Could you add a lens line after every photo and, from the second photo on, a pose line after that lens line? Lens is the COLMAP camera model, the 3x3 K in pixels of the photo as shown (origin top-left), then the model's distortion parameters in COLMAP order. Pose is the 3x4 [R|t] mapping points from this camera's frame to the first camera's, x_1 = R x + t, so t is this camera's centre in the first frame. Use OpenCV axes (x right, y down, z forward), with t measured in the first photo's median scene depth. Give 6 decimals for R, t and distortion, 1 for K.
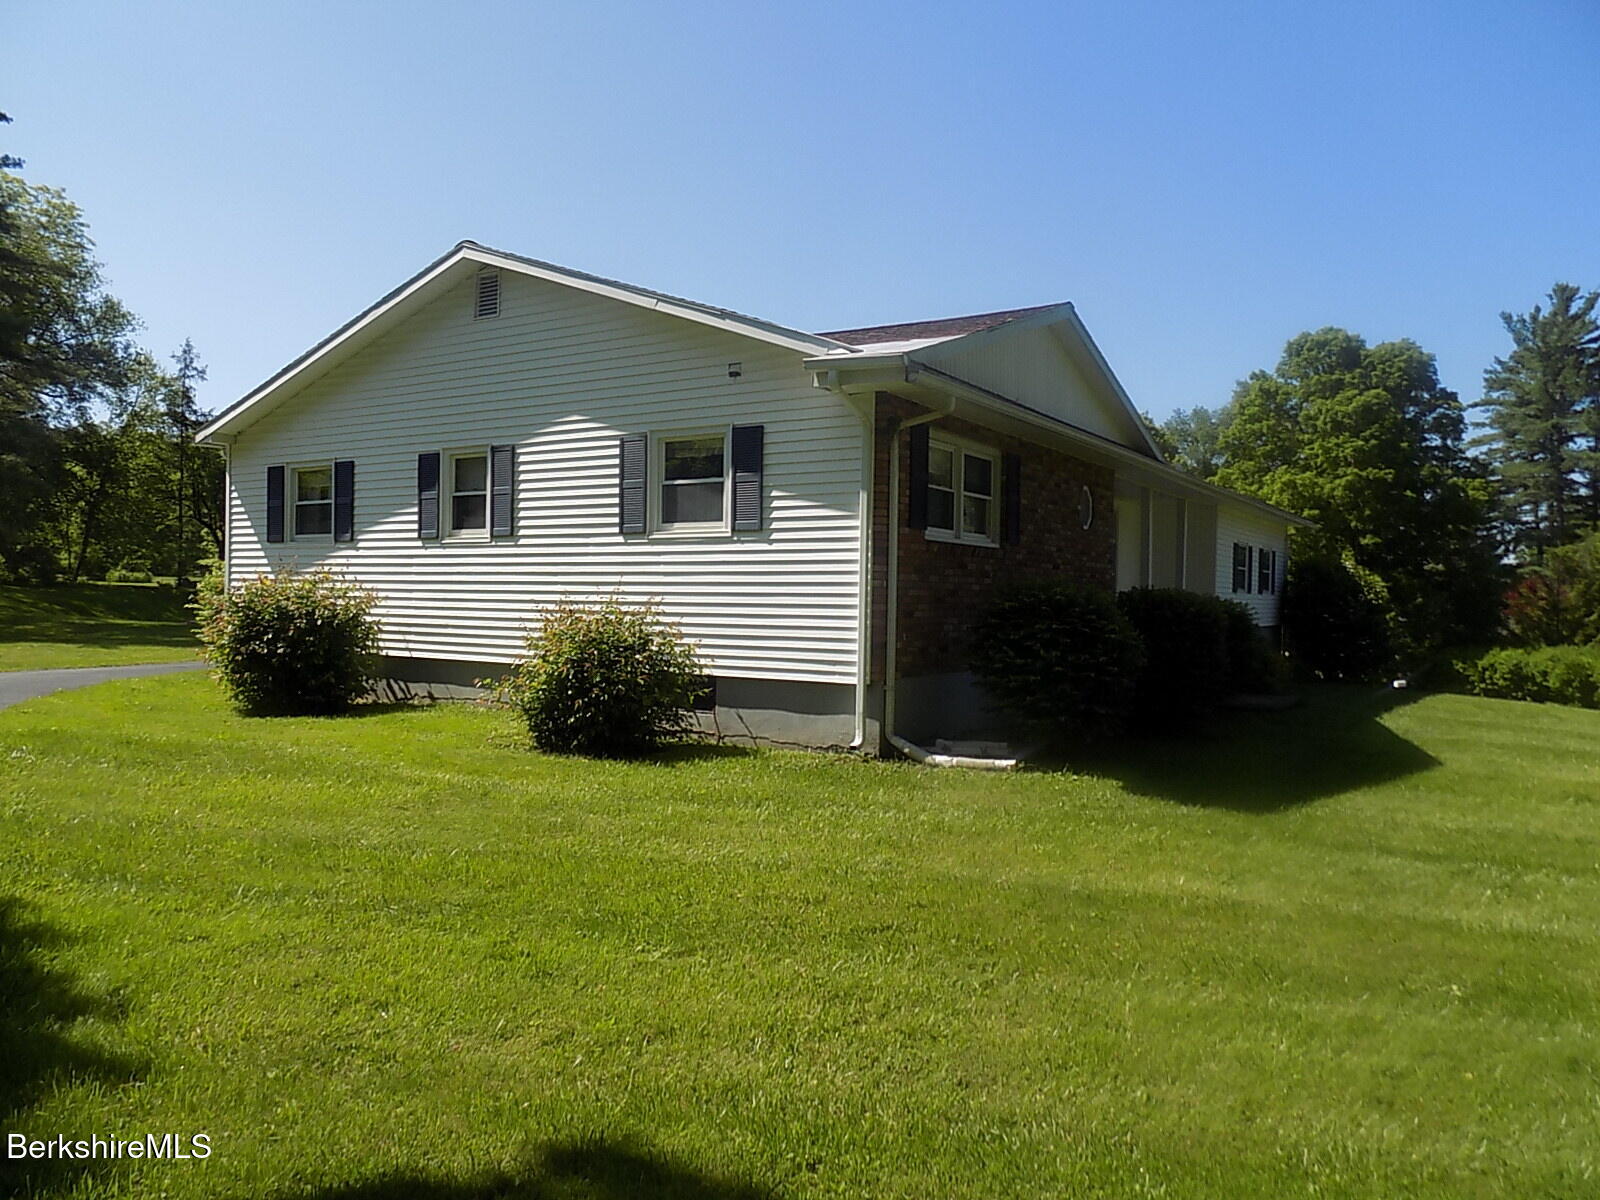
lens RADIAL K [[1132.7, 0, 797.7], [0, 1132.7, 601.7], [0, 0, 1]] dist [-0.009688, -0.000838]
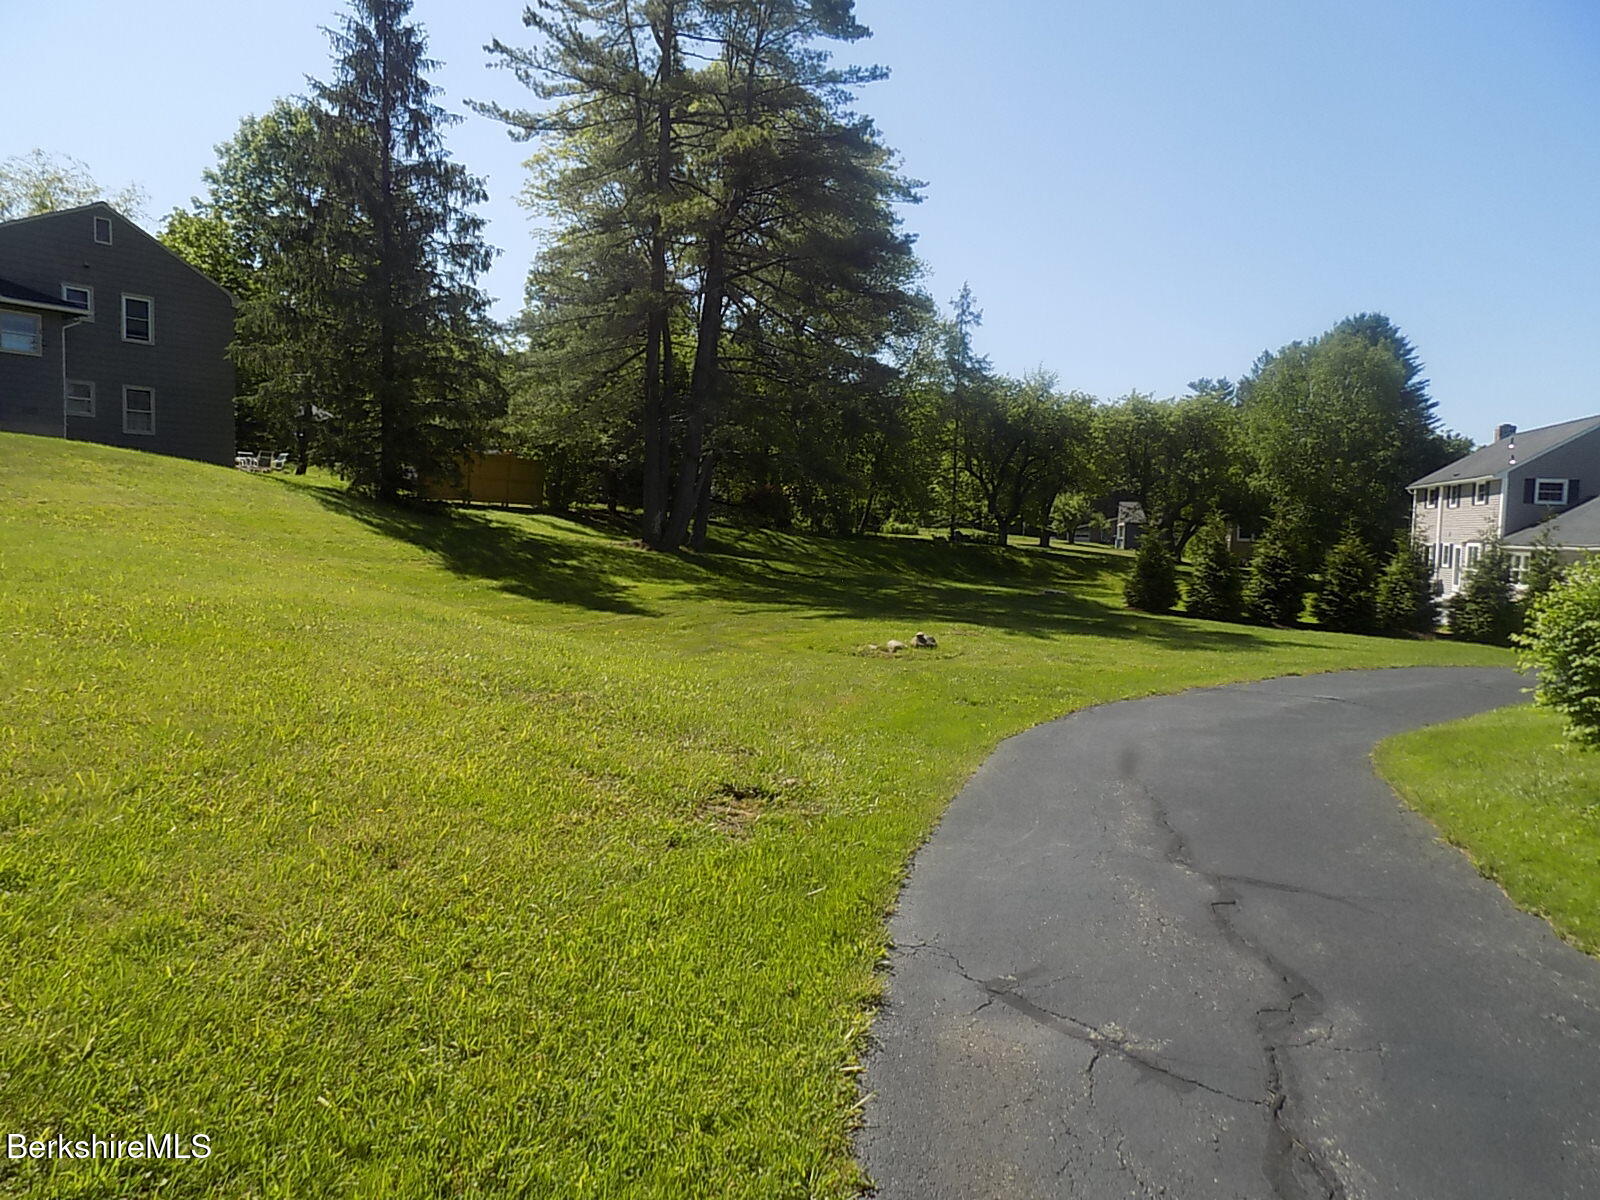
lens RADIAL K [[1132.7, 0, 801.2], [0, 1132.7, 597.3], [0, 0, 1]] dist [-0.009688, -0.000838]
pose [[0.846555, 0.050493, -0.529901, -0.133839], [-0.030514, 0.998457, 0.046391, -0.005119], [0.531426, -0.023103, 0.846790, 0.100511]]
